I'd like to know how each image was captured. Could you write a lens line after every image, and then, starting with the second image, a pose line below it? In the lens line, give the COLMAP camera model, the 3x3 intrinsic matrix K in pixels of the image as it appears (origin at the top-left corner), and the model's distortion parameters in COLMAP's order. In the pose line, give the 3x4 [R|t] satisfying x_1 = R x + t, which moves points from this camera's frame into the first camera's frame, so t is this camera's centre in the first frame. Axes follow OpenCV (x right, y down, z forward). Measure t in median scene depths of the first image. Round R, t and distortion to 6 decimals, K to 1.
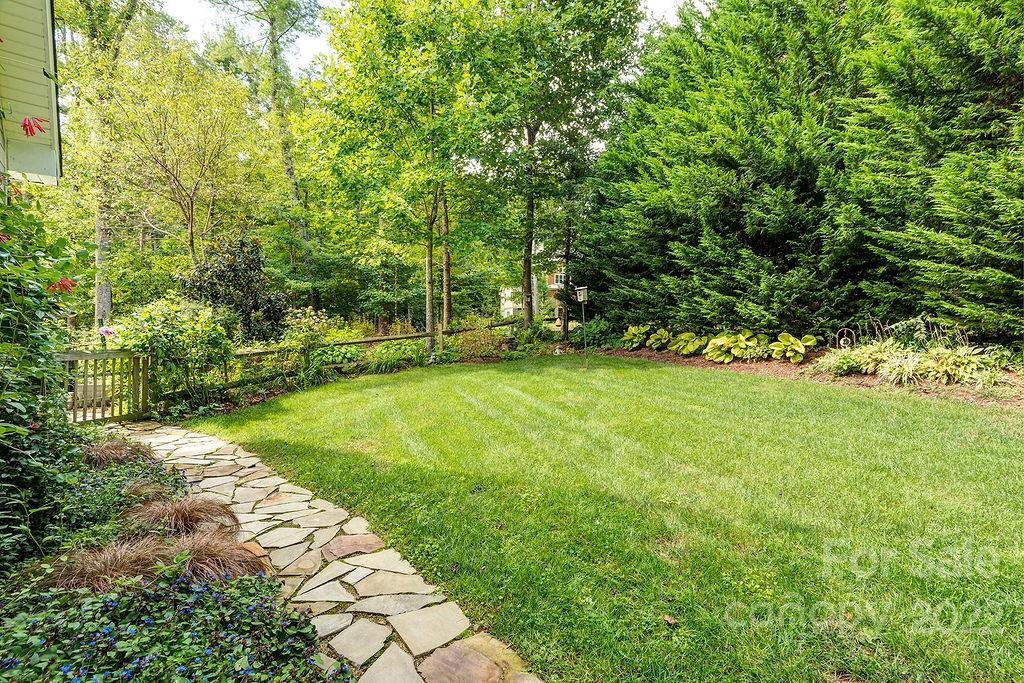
lens RADIAL K [[480.8, 0, 513.3], [0, 480.8, 337.6], [0, 0, 1]] dist [-0.000870, -0.002332]
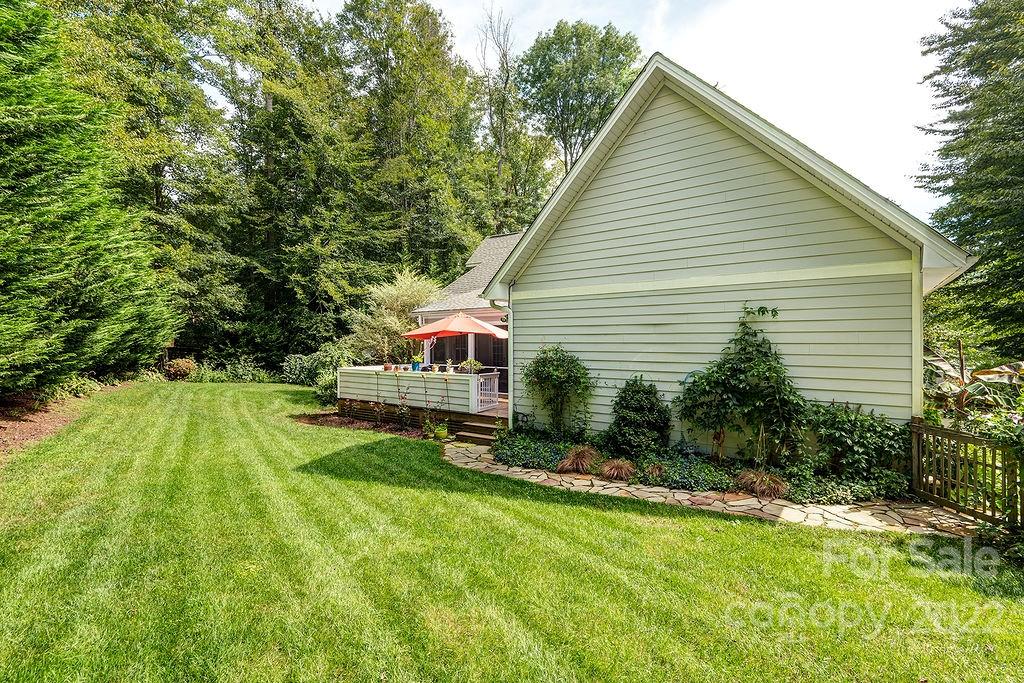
lens RADIAL K [[480.8, 0, 512.6], [0, 480.8, 339.5], [0, 0, 1]] dist [-0.000870, -0.002332]
pose [[-0.977599, -0.001311, -0.210470, 0.219622], [-0.003888, 0.999922, 0.011828, -0.197391], [0.210438, 0.012382, -0.977529, 2.010365]]
